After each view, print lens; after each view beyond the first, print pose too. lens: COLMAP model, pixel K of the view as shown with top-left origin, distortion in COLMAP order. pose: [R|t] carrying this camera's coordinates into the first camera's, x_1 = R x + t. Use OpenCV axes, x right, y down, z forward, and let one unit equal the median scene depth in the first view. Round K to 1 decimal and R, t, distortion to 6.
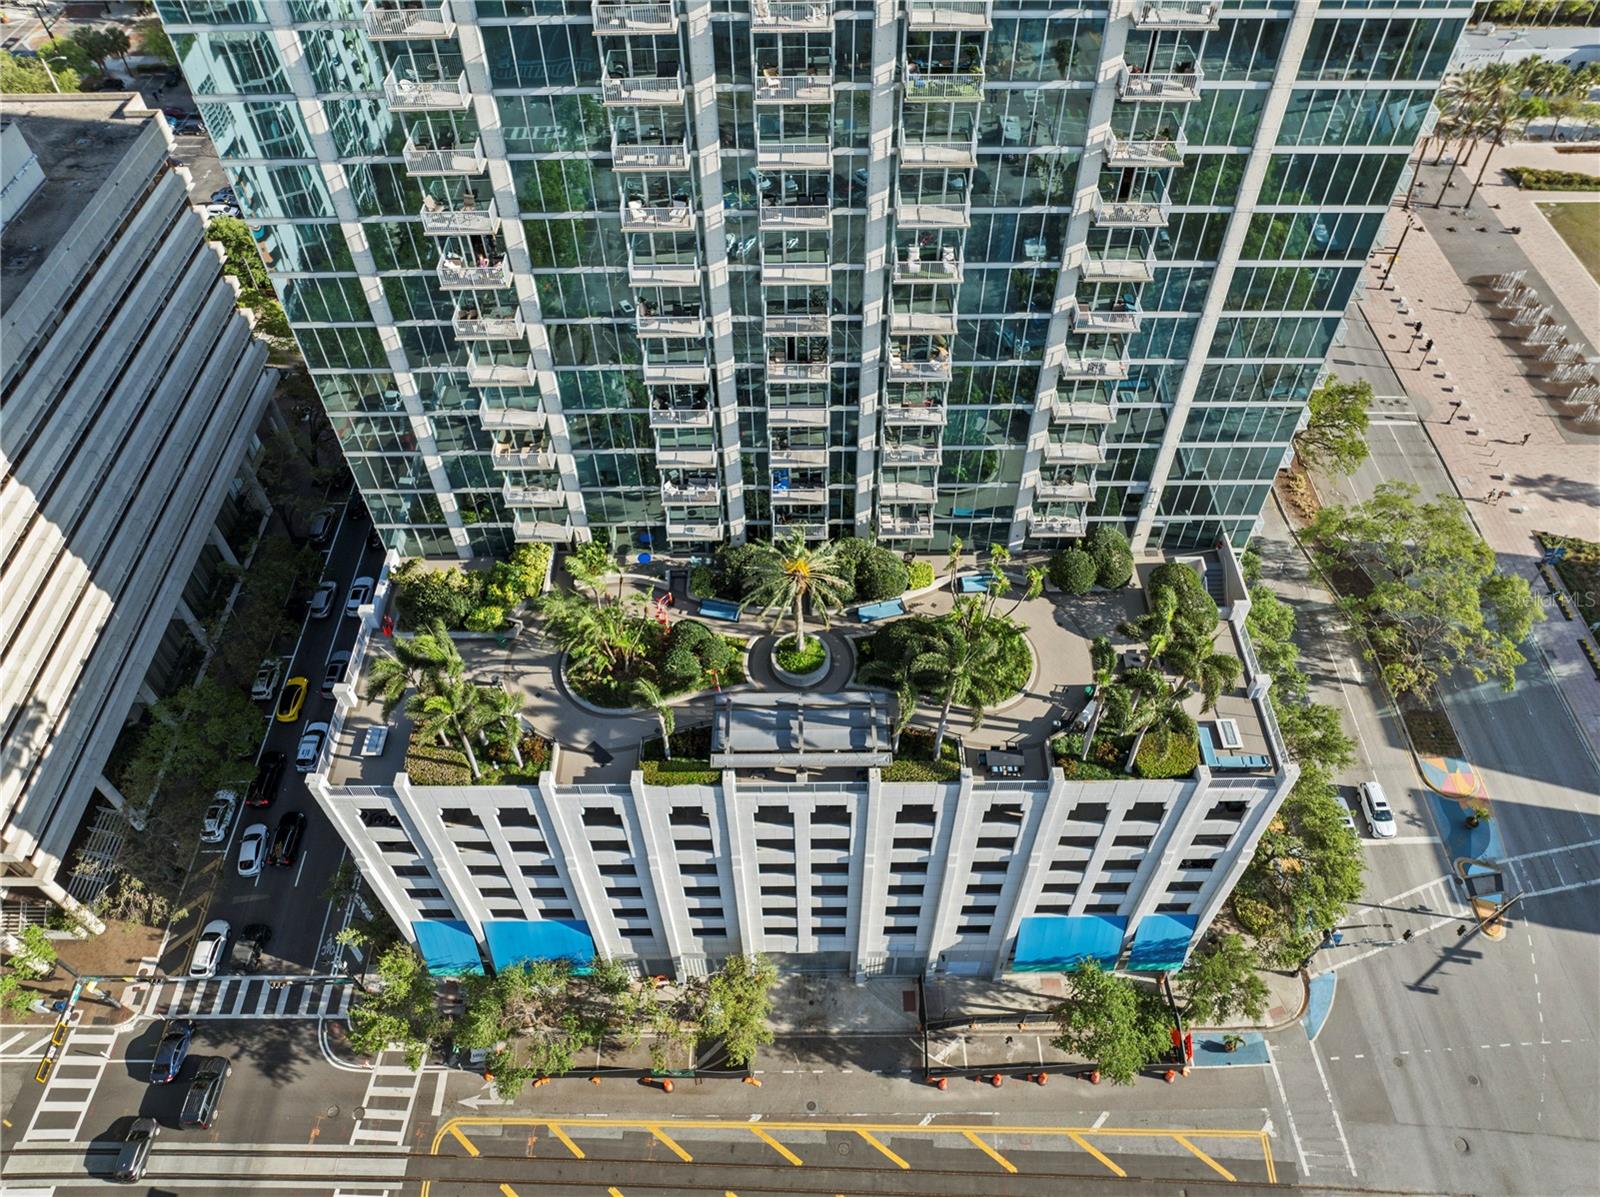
lens RADIAL K [[1125.7, 0, 800.0], [0, 1125.7, 605.3], [0, 0, 1]] dist [-0.075769, 0.038581]
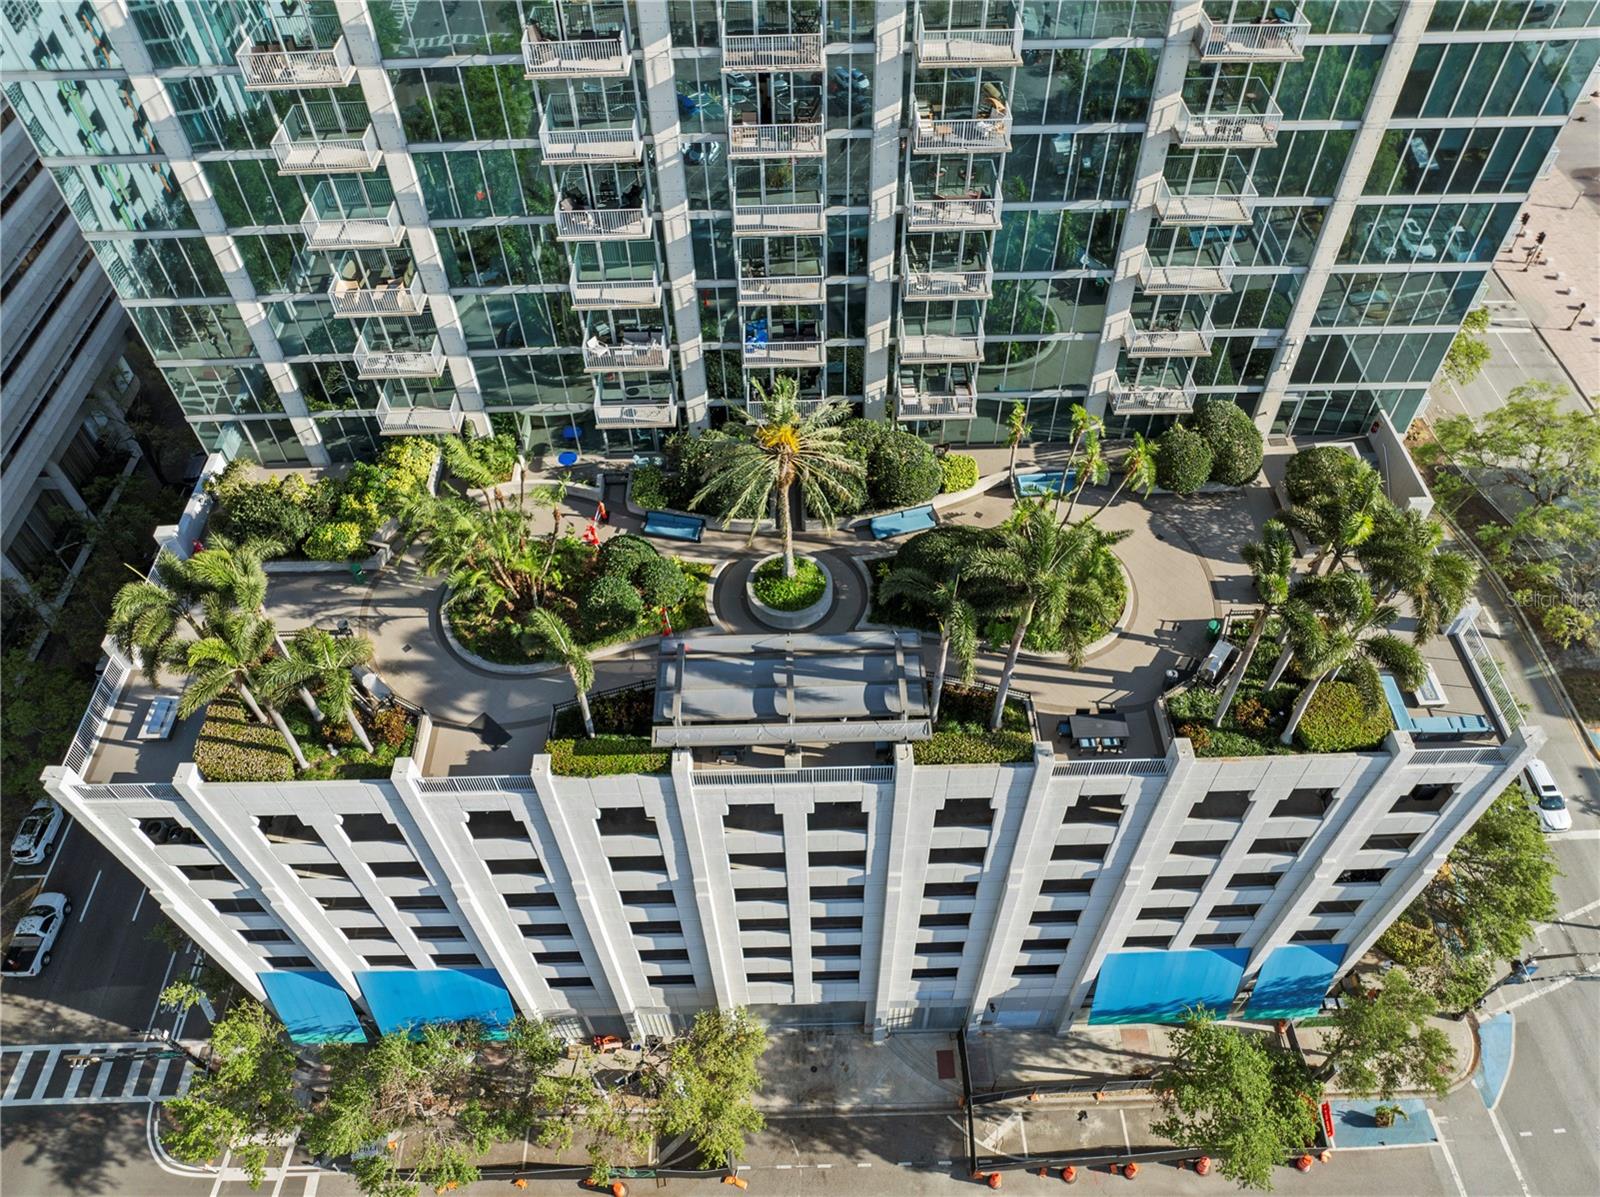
lens RADIAL K [[1125.7, 0, 800.0], [0, 1125.7, 605.3], [0, 0, 1]] dist [-0.075769, 0.038581]
pose [[0.999848, -0.017064, 0.003552, 0.004240], [0.017060, 0.999854, 0.000971, 0.055450], [-0.003568, -0.000910, 0.999993, 0.306851]]
